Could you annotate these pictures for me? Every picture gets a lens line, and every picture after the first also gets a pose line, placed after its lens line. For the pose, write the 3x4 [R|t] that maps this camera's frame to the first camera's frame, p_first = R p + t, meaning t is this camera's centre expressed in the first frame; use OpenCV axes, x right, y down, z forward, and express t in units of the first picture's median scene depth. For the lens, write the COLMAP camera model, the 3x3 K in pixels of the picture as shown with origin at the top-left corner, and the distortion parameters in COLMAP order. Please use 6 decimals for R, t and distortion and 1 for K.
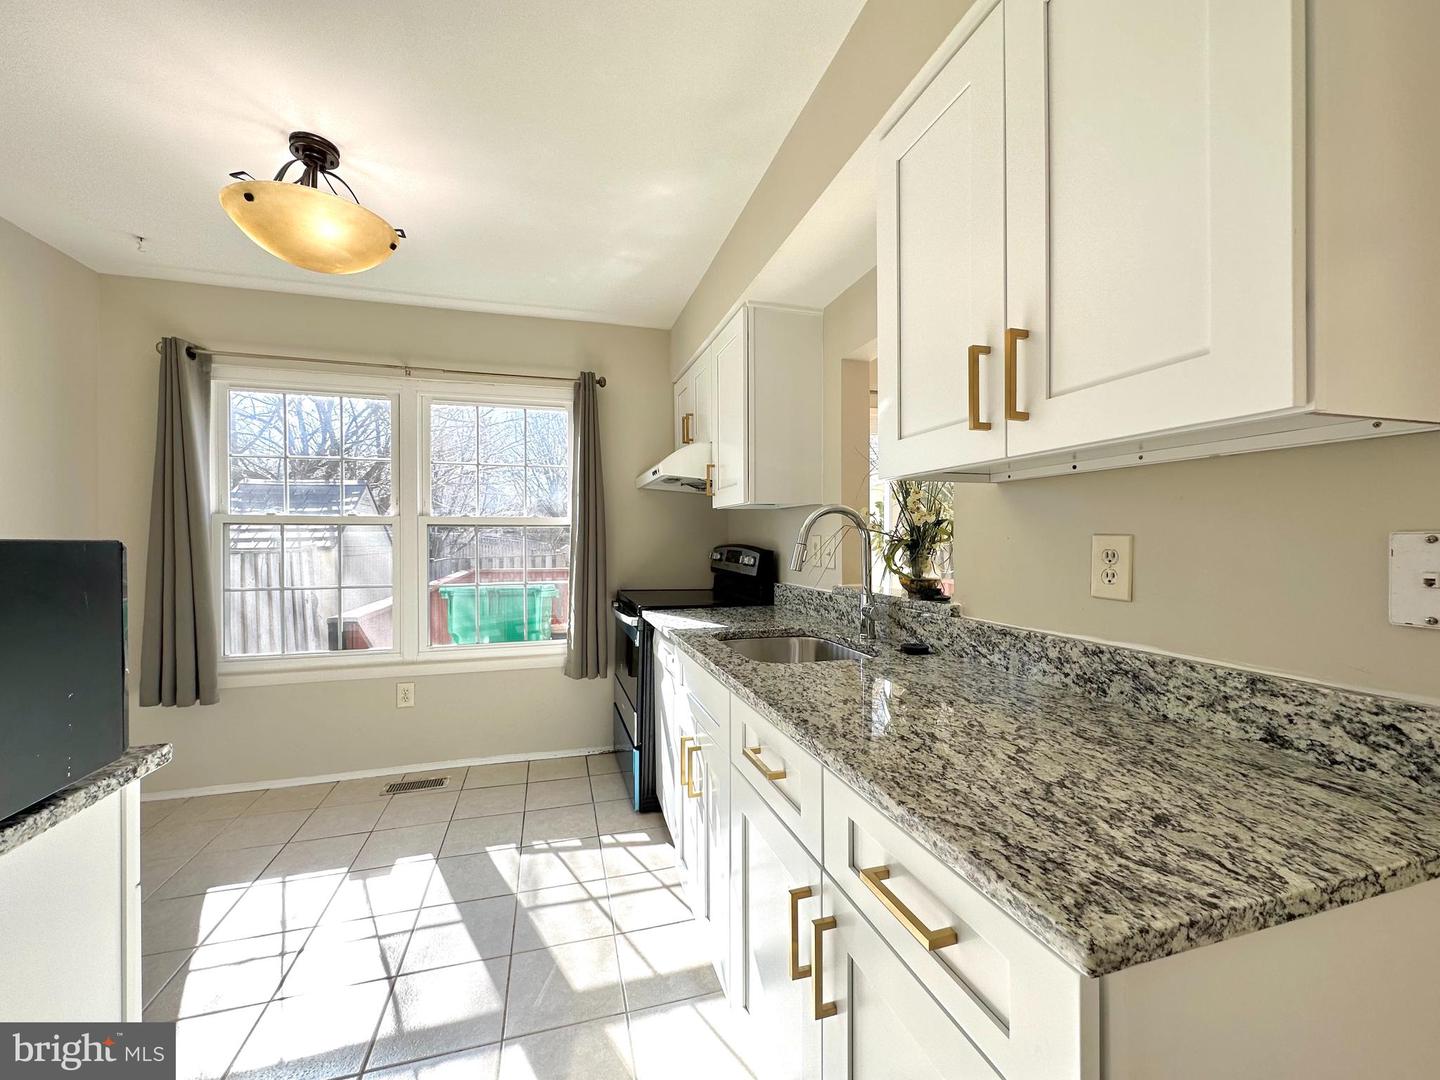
lens RADIAL K [[580.8, 0, 719.5], [0, 580.8, 540.2], [0, 0, 1]] dist [-0.000216, -0.000053]
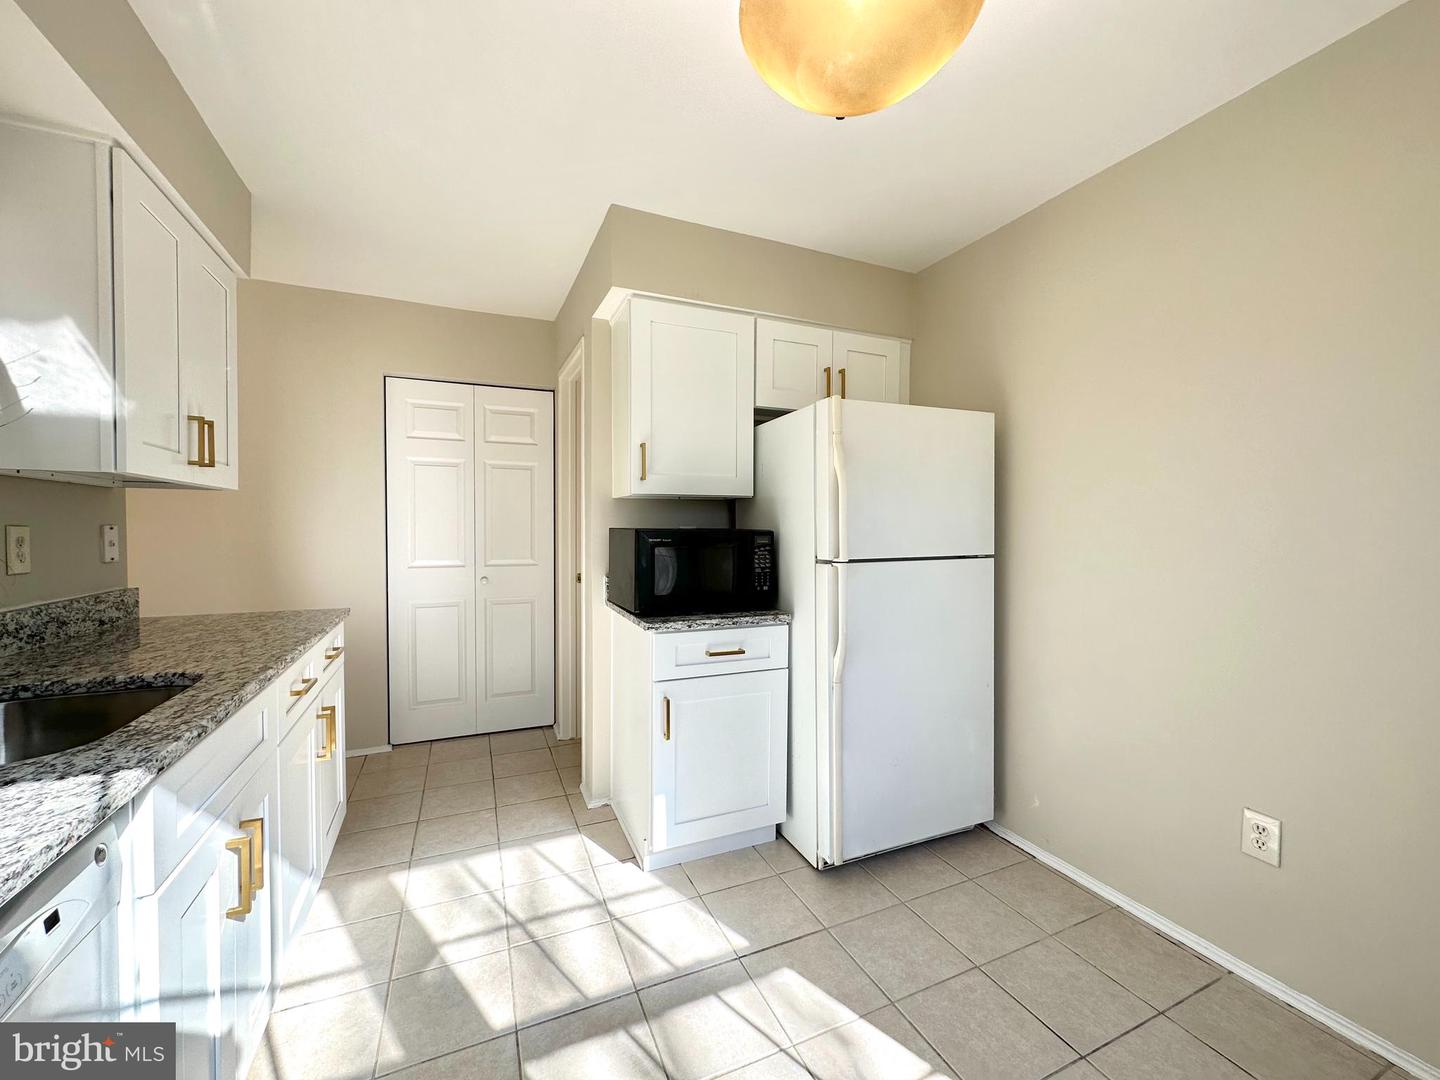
lens RADIAL K [[580.8, 0, 719.6], [0, 580.8, 535.3], [0, 0, 1]] dist [-0.000216, -0.000053]
pose [[-0.992178, 0.006751, -0.124648, -0.755536], [0.003848, 0.999716, 0.023513, -0.012334], [0.124772, 0.022850, -0.991922, 2.524220]]
